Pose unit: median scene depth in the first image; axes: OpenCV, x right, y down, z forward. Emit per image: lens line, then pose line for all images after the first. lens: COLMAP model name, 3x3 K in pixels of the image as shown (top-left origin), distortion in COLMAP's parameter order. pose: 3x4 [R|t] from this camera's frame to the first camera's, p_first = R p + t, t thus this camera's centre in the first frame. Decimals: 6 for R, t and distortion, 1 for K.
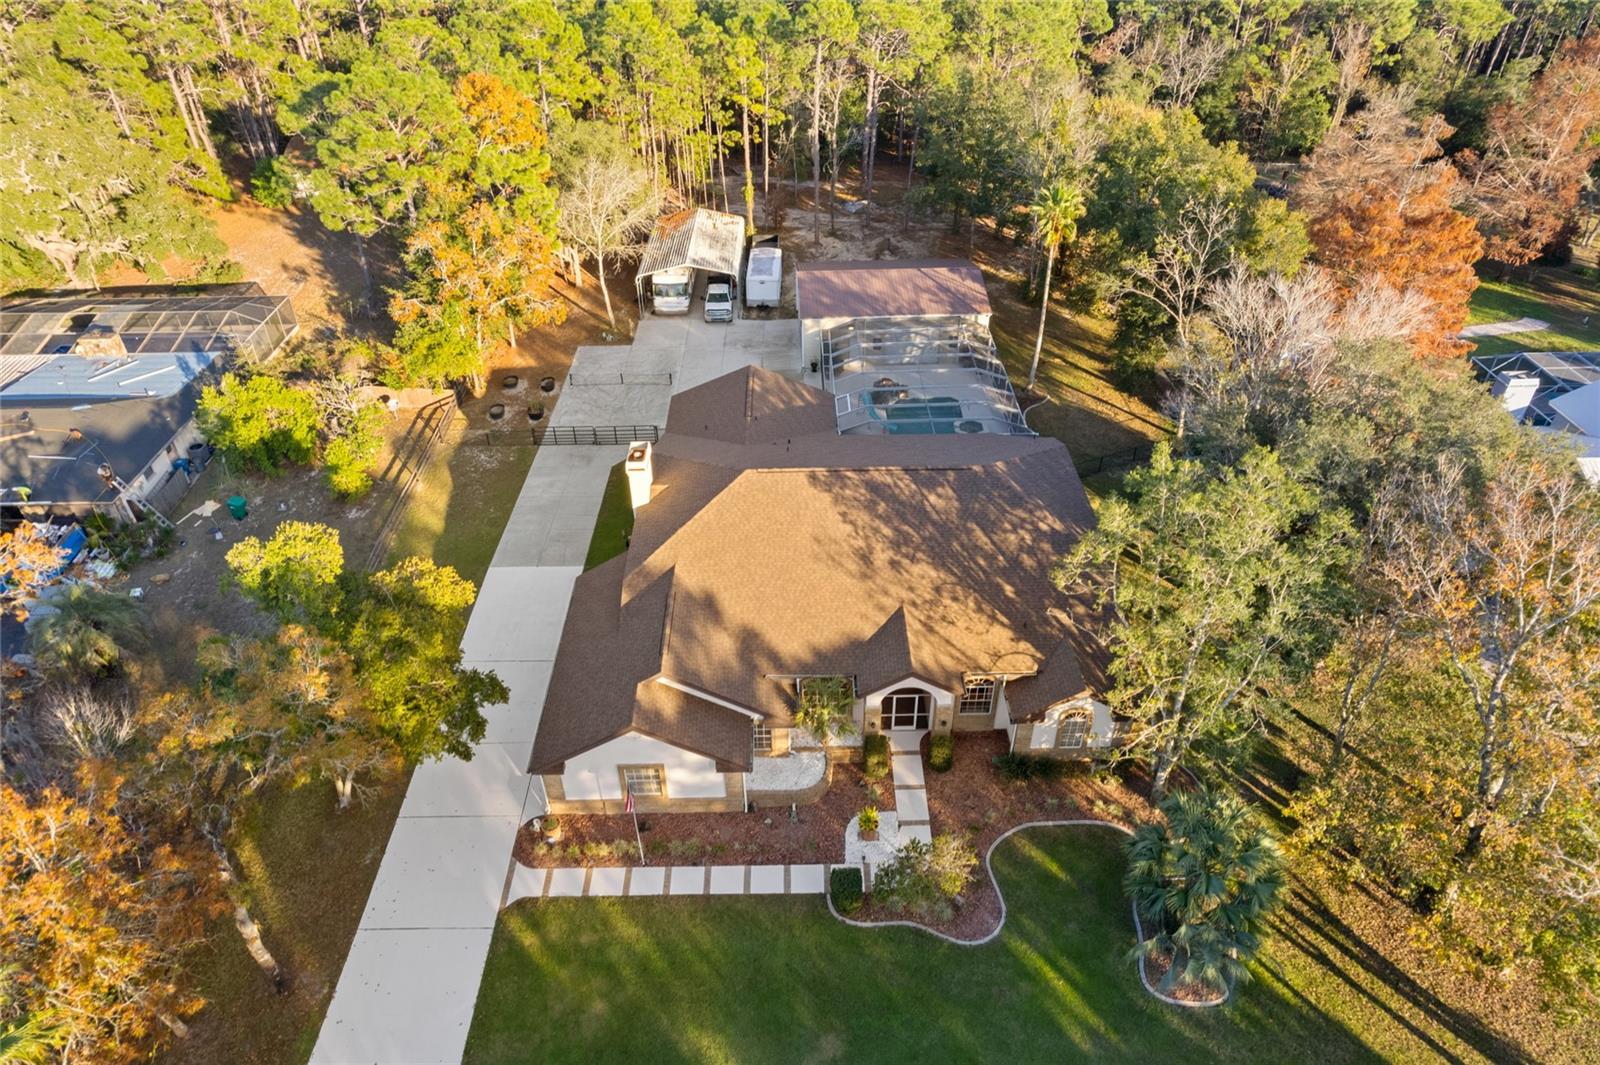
lens RADIAL K [[1019.3, 0, 800.0], [0, 1019.3, 532.5], [0, 0, 1]] dist [-0.054719, 0.034041]
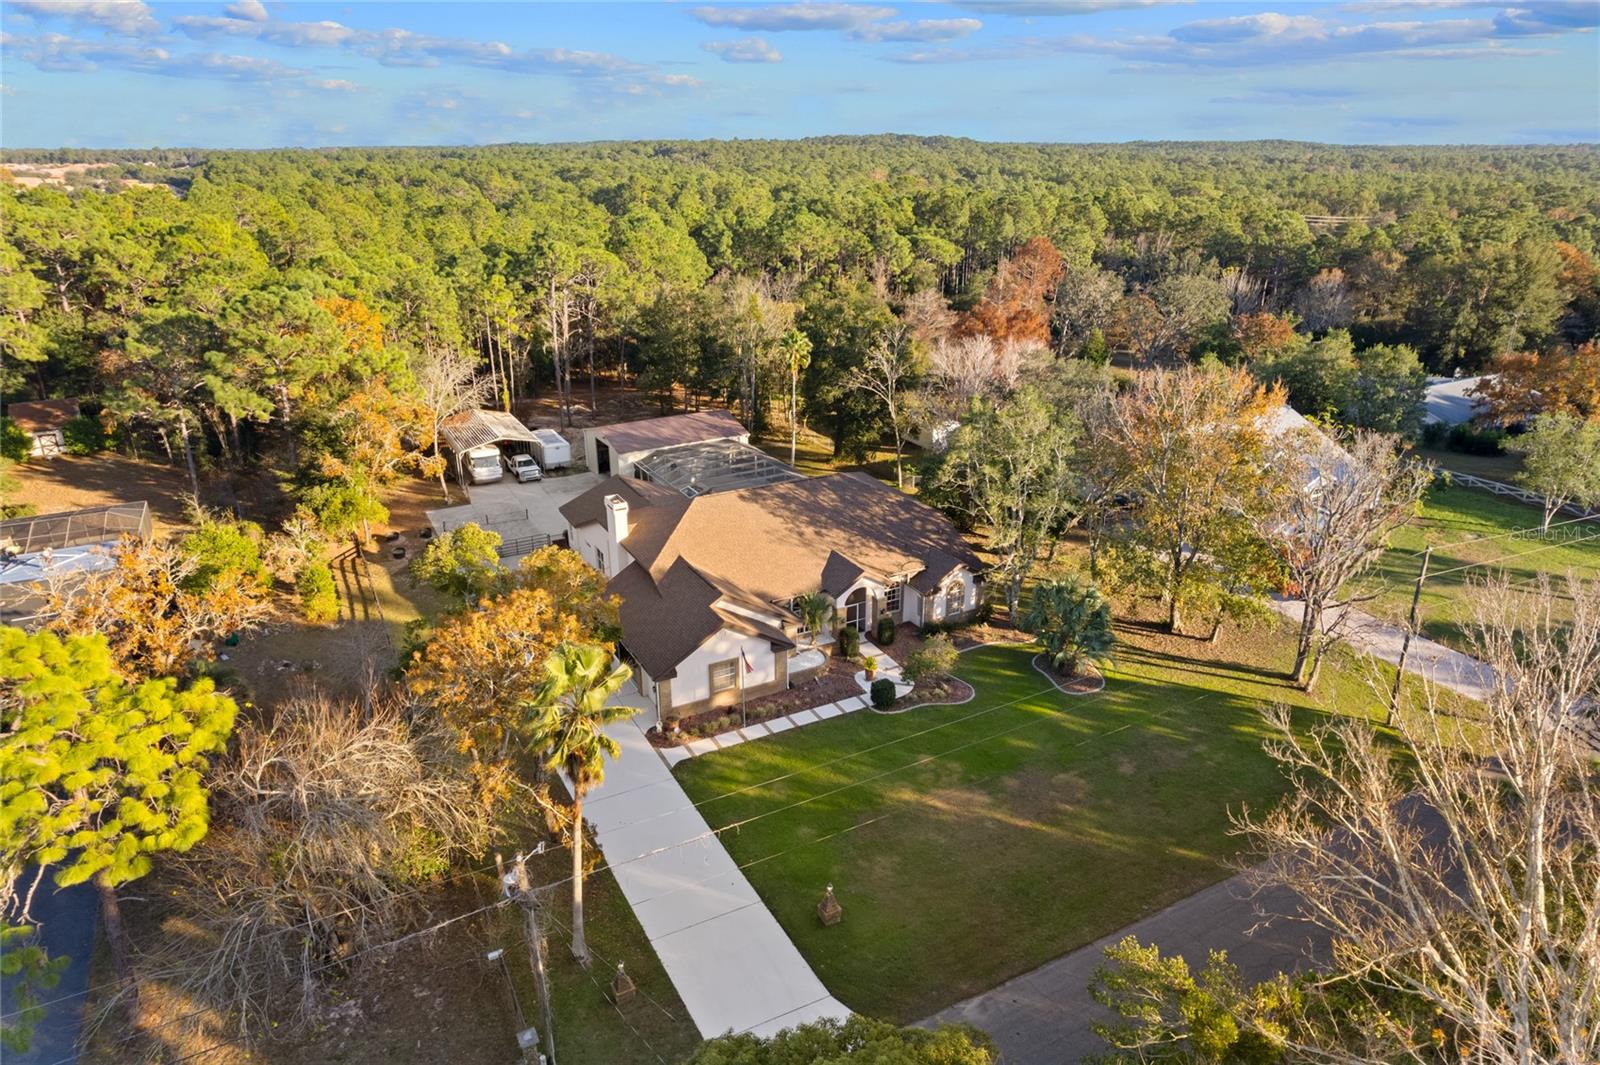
lens RADIAL K [[1019.3, 0, 800.0], [0, 1019.3, 532.5], [0, 0, 1]] dist [-0.054719, 0.034041]
pose [[0.888487, -0.156123, 0.431529, -0.371361], [0.266065, 0.941421, -0.207211, 0.217592], [-0.373900, 0.298919, 0.877979, -0.207290]]
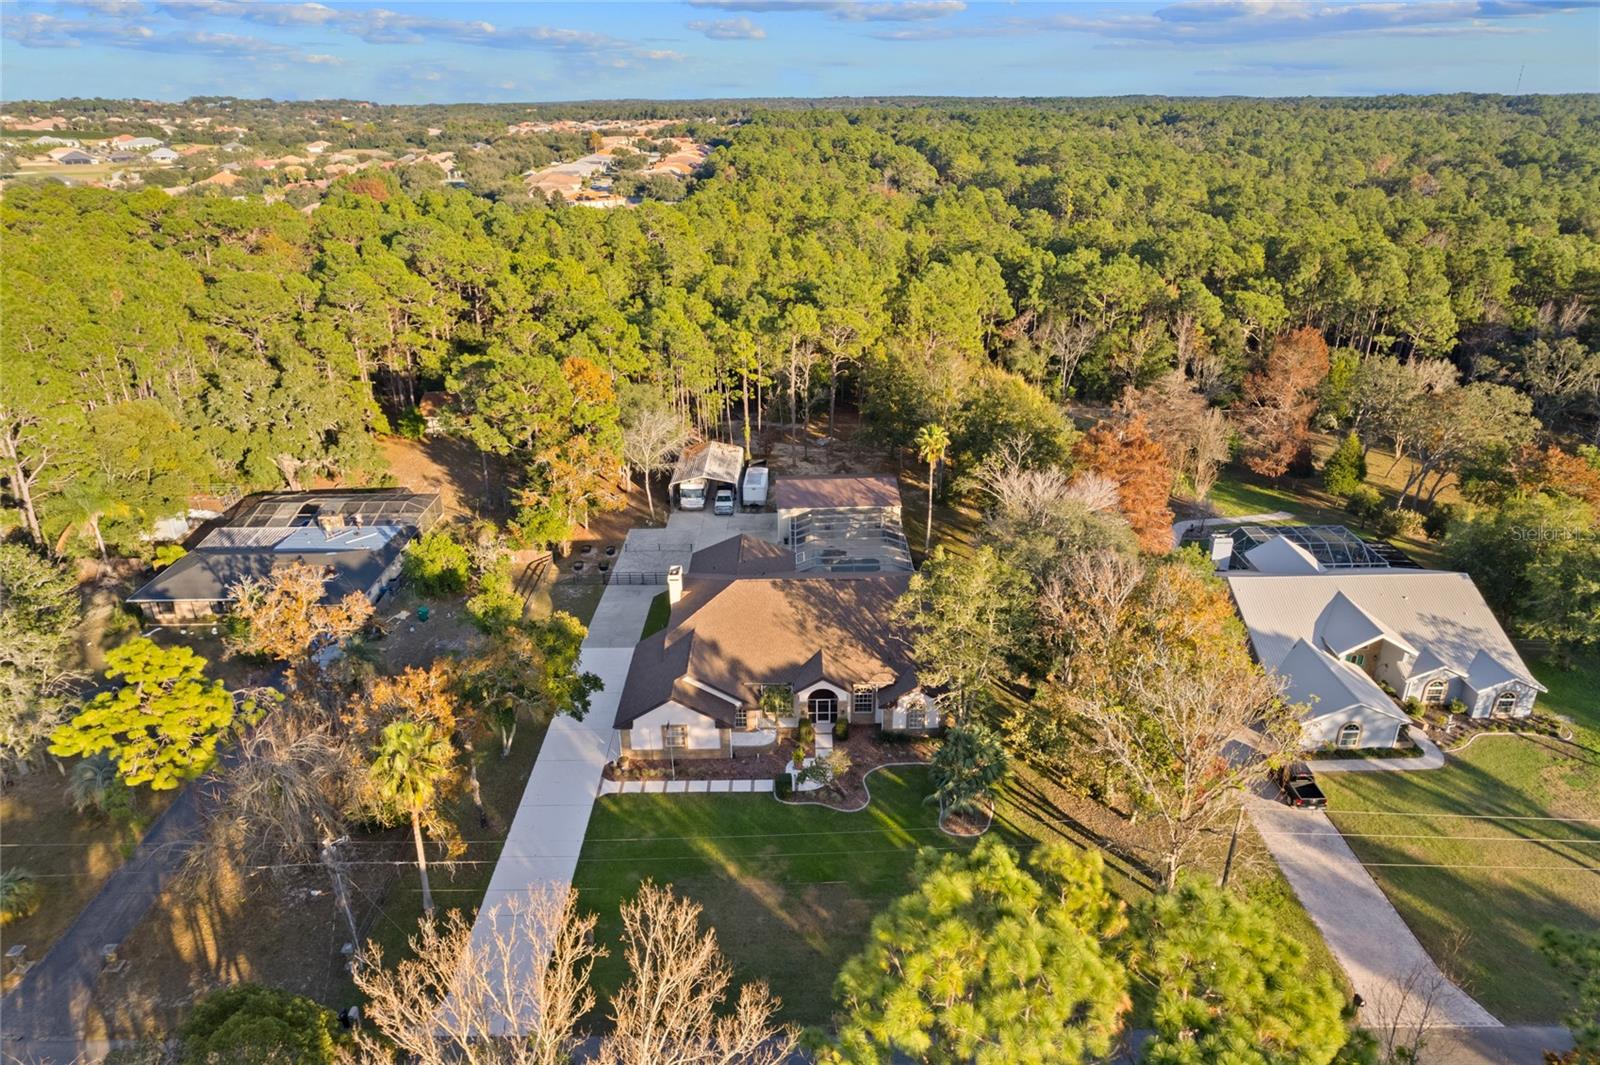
lens RADIAL K [[1019.3, 0, 800.0], [0, 1019.3, 532.5], [0, 0, 1]] dist [-0.054719, 0.034041]
pose [[0.999967, 0.001575, -0.008010, 0.047794], [-0.003347, 0.974047, -0.226320, 0.172289], [0.007445, 0.226339, 0.974020, -0.490621]]
